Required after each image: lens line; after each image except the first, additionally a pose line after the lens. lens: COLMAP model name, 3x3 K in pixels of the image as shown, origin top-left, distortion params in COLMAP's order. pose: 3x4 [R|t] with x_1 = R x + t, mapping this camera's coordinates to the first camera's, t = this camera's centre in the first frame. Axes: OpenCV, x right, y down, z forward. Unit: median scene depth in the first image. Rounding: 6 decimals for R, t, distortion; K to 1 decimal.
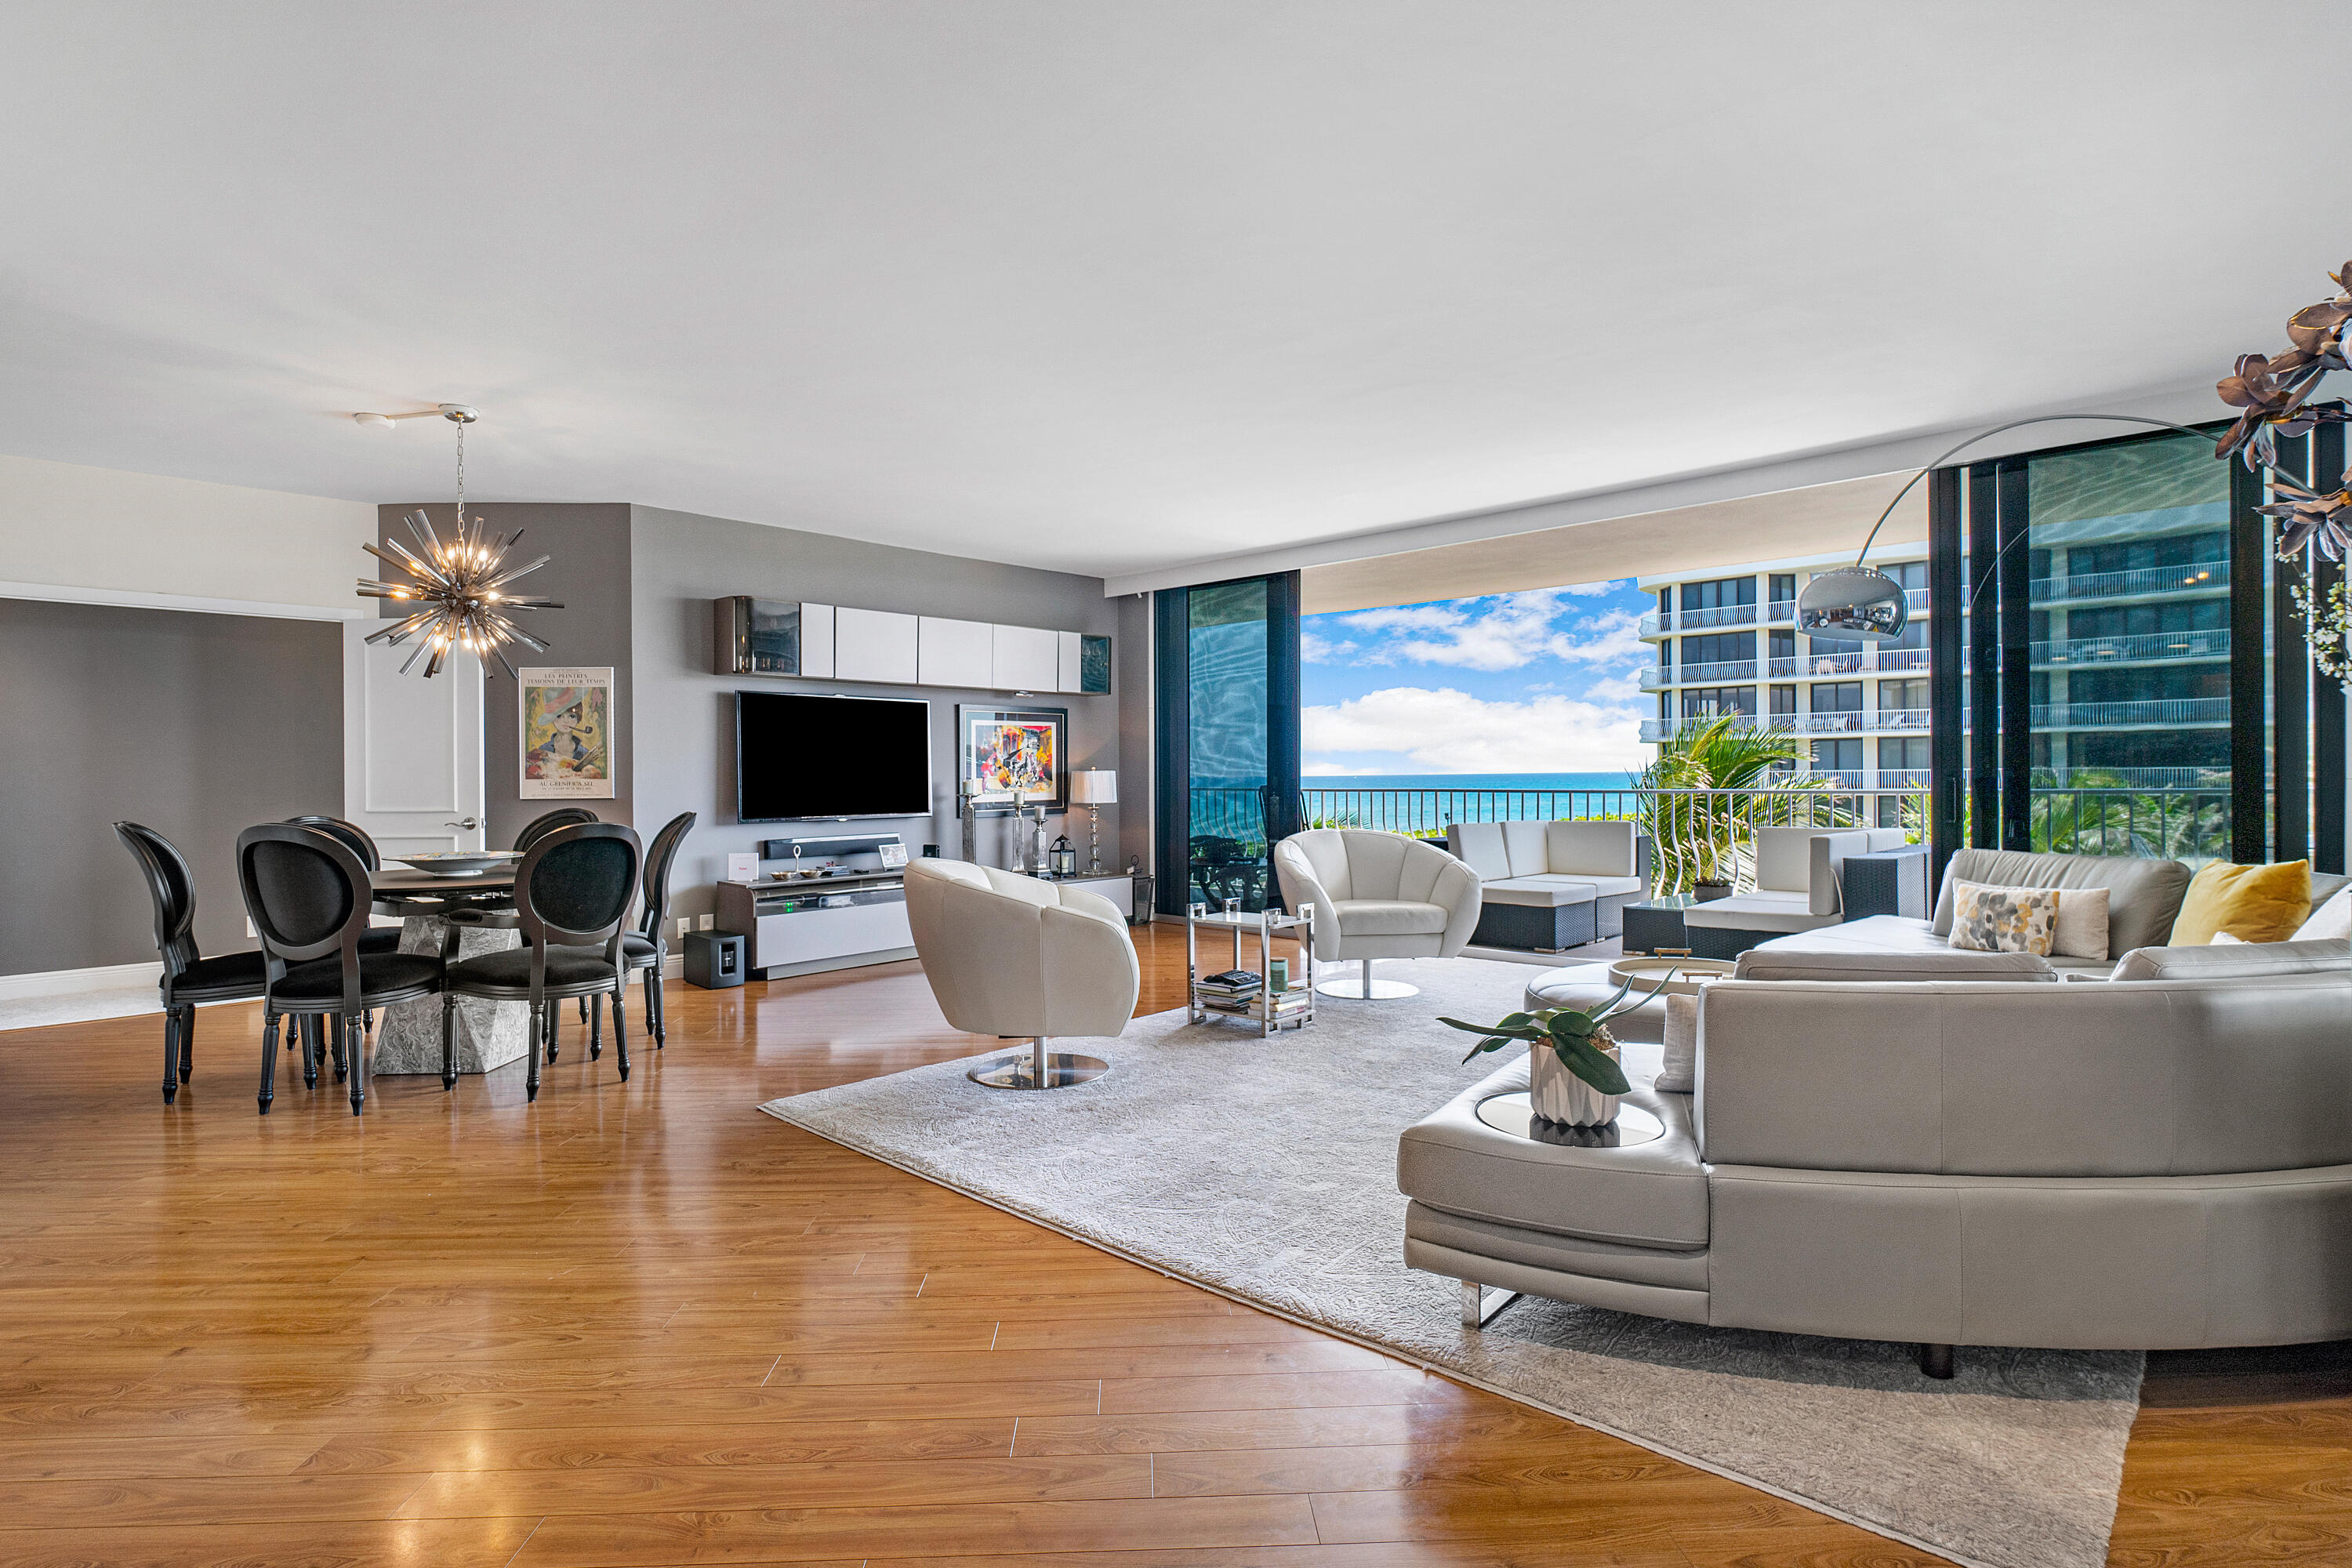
lens RADIAL K [[1170.3, 0, 1181.5], [0, 1170.3, 789.5], [0, 0, 1]] dist [0.001303, -0.000331]
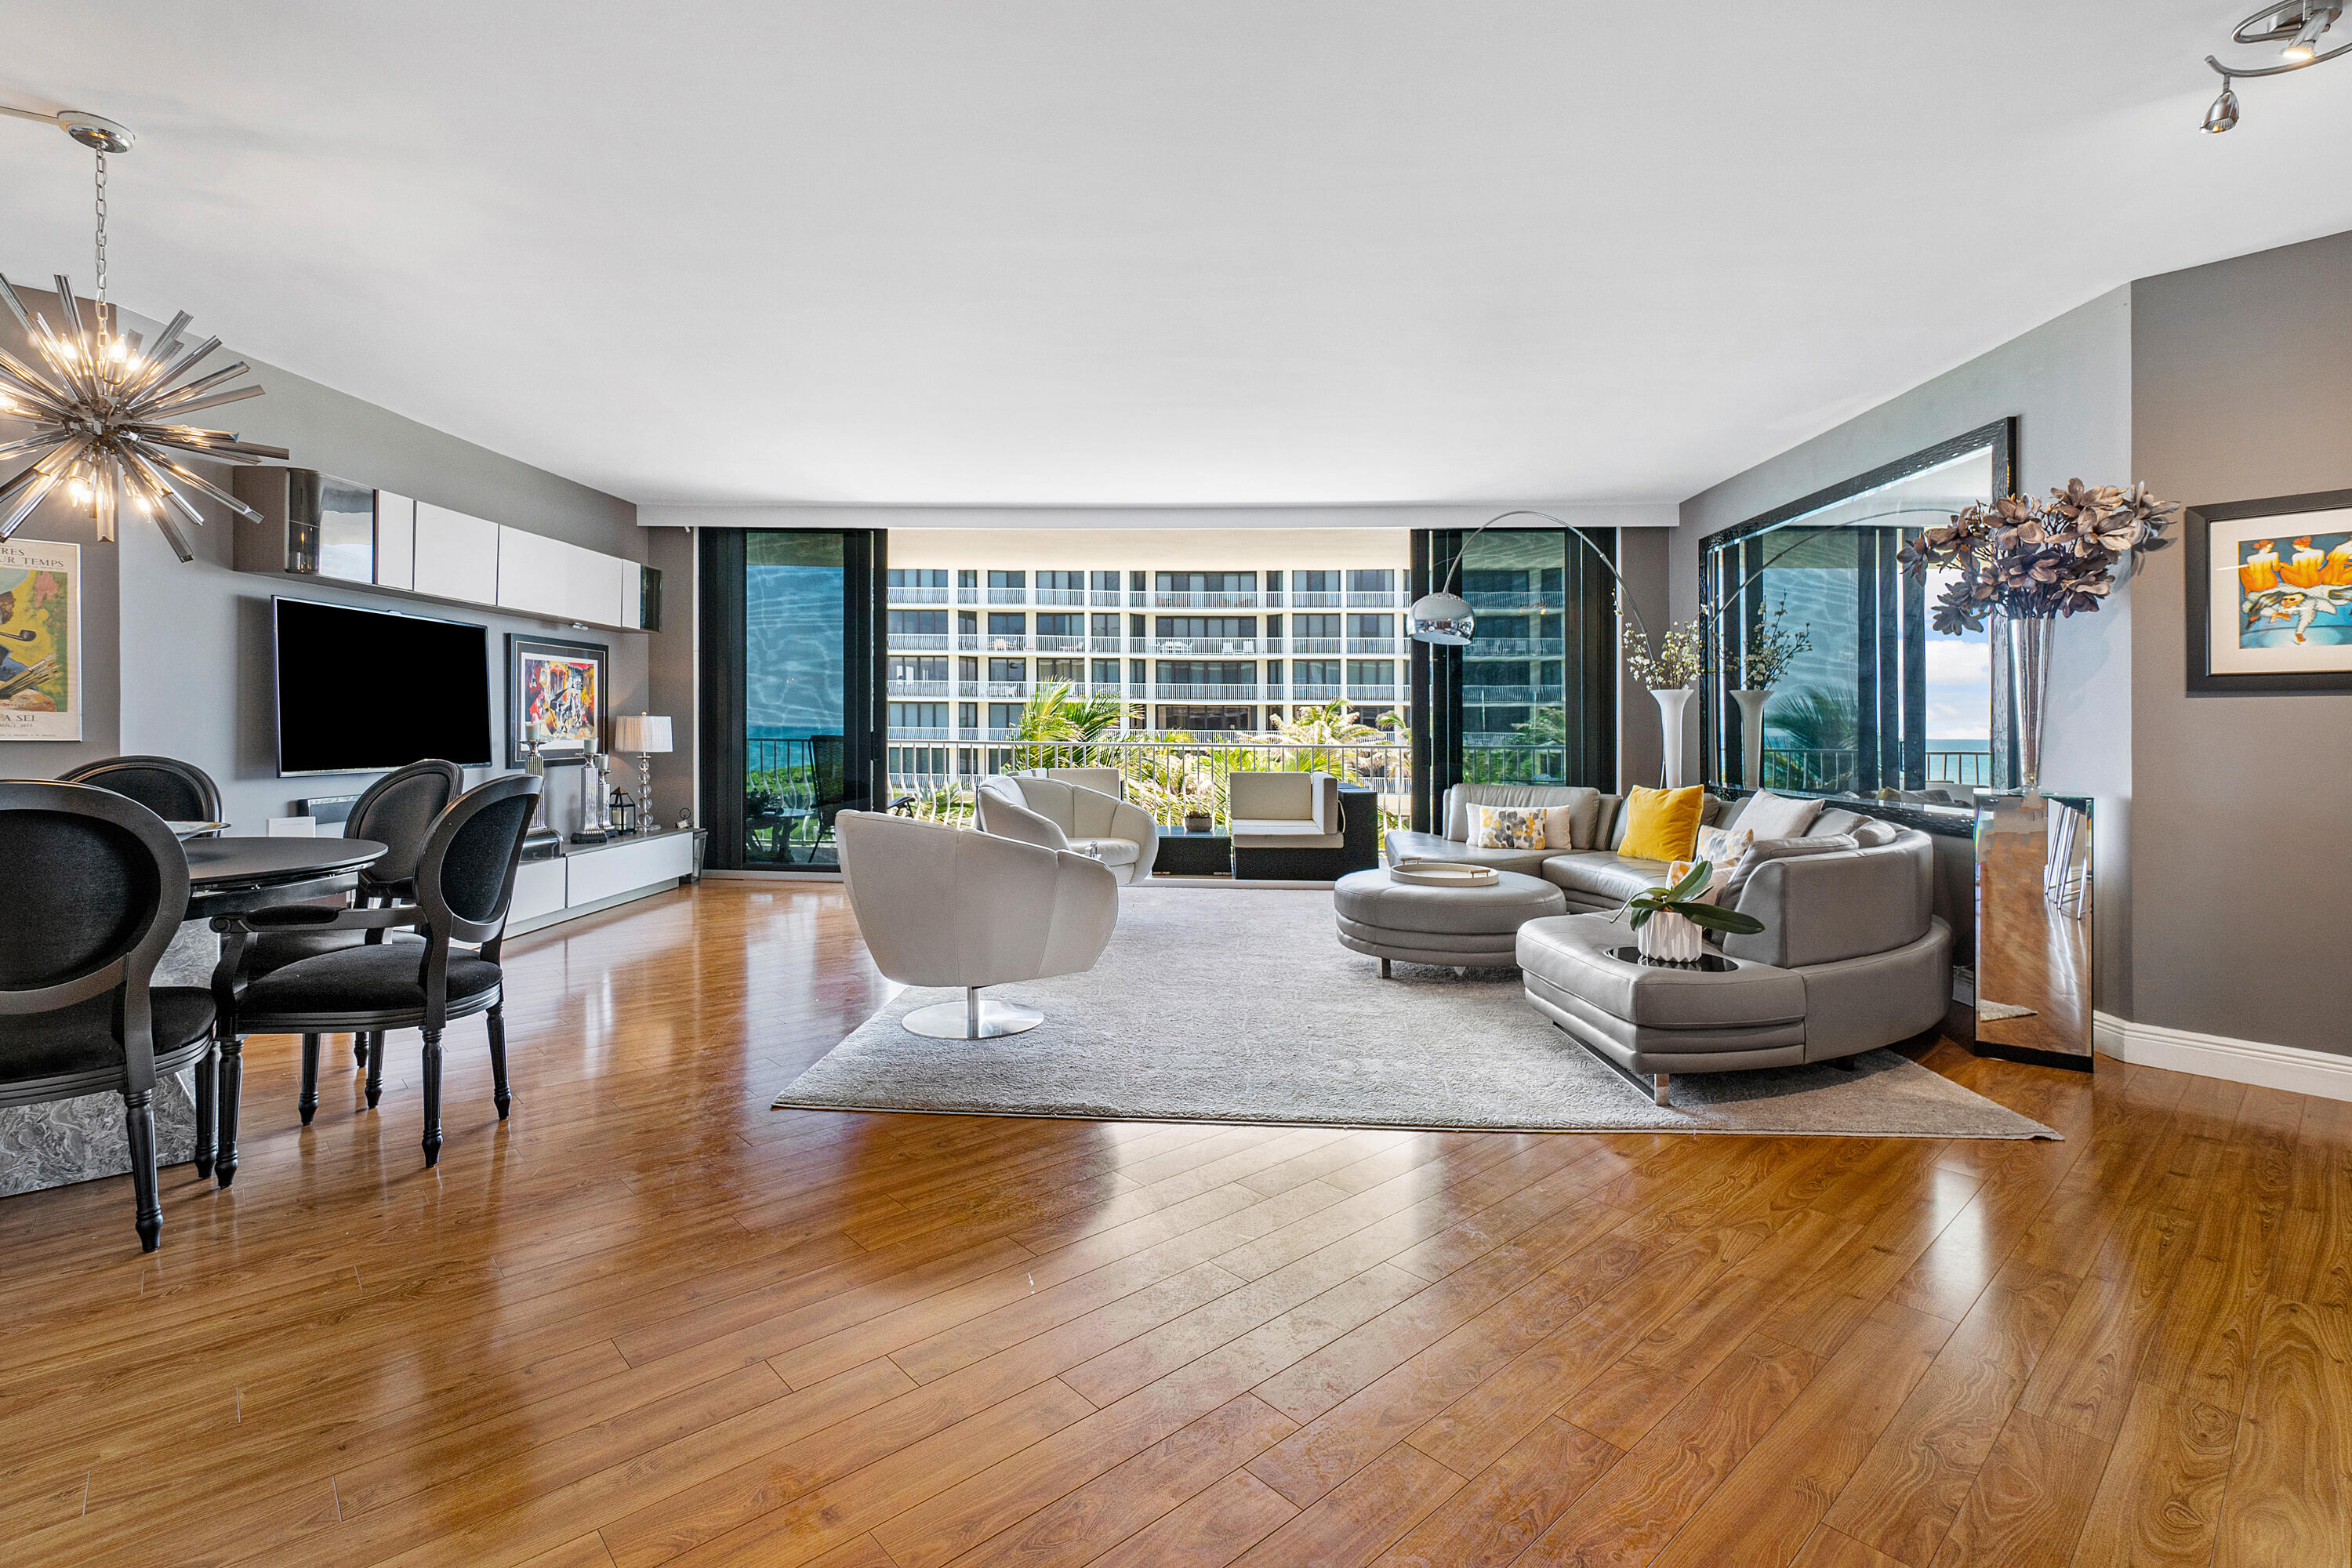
lens RADIAL K [[1069.7, 0, 1193.9], [0, 1069.7, 731.5], [0, 0, 1]] dist [0.003073, 0.000156]
pose [[0.764685, 0.016681, 0.644189, -0.288253], [-0.010307, 0.999854, -0.013656, 0.002817], [-0.644322, 0.003803, 0.764745, 0.092341]]
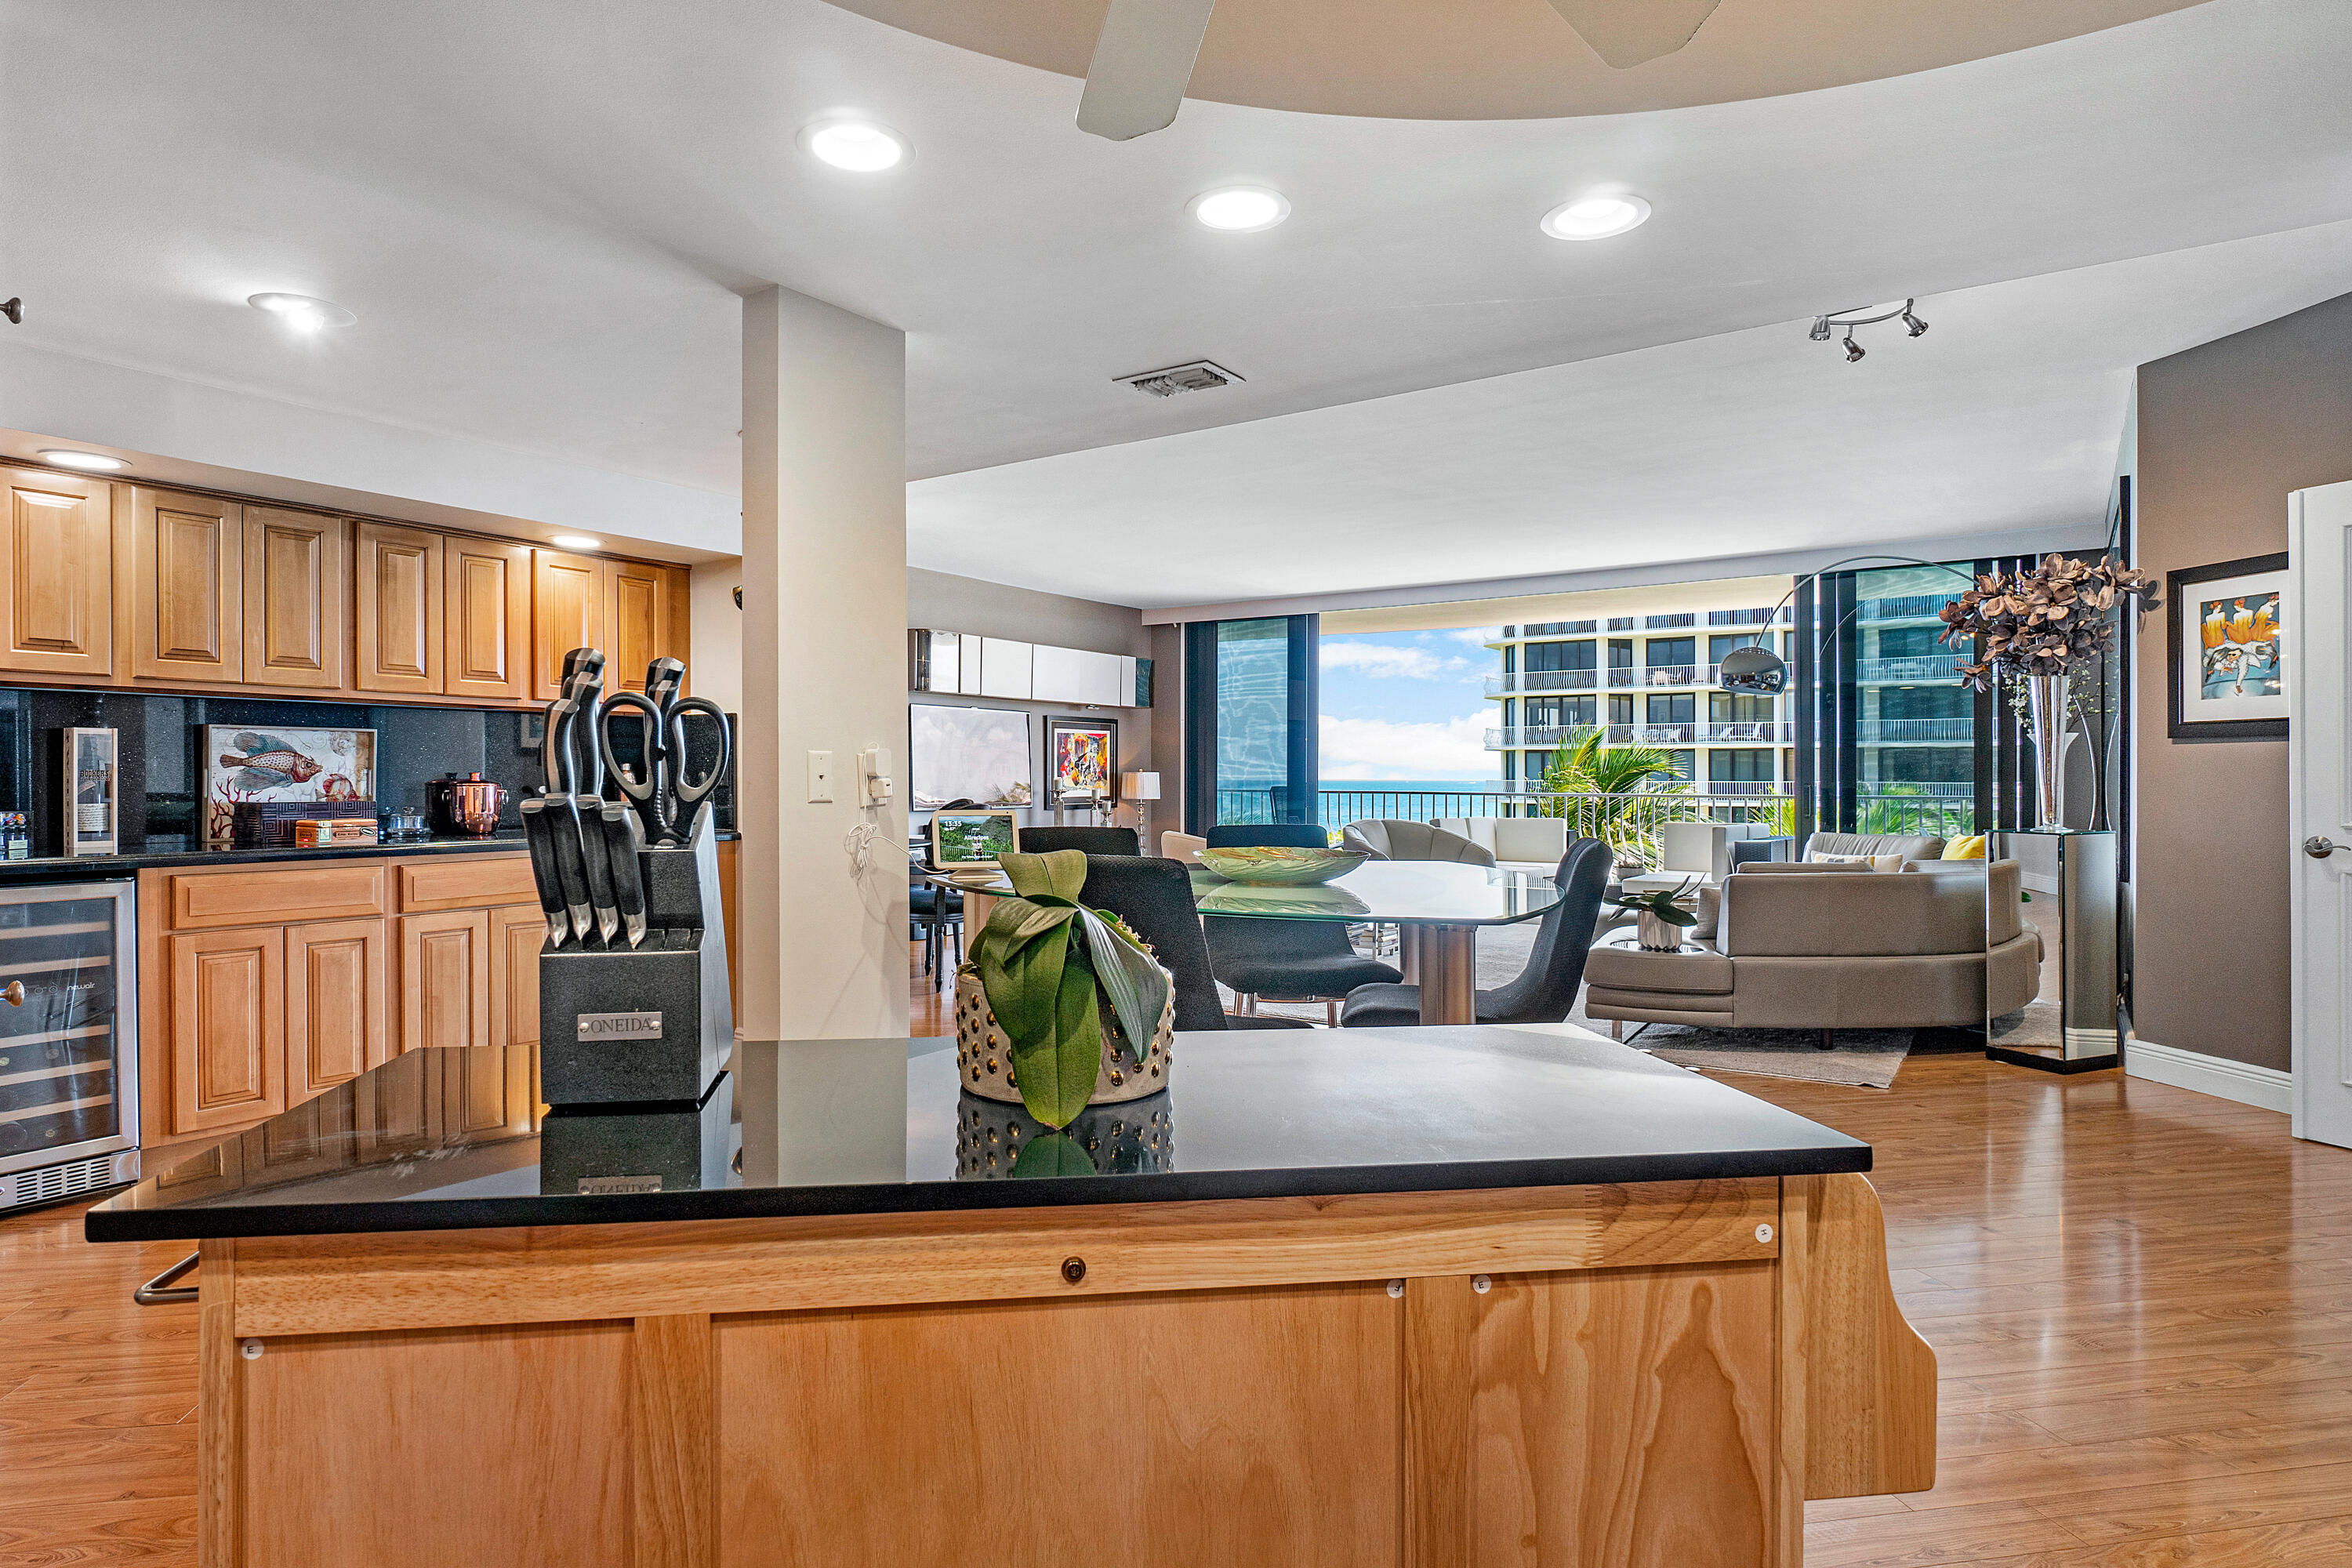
lens RADIAL K [[1274.2, 0, 1187.8], [0, 1274.2, 777.1], [0, 0, 1]] dist [-0.001980, -0.000275]
pose [[0.988574, 0.014004, 0.150084, -0.226876], [-0.012048, 0.999830, -0.013933, 0.006870], [-0.150253, 0.011965, 0.988575, -0.299566]]
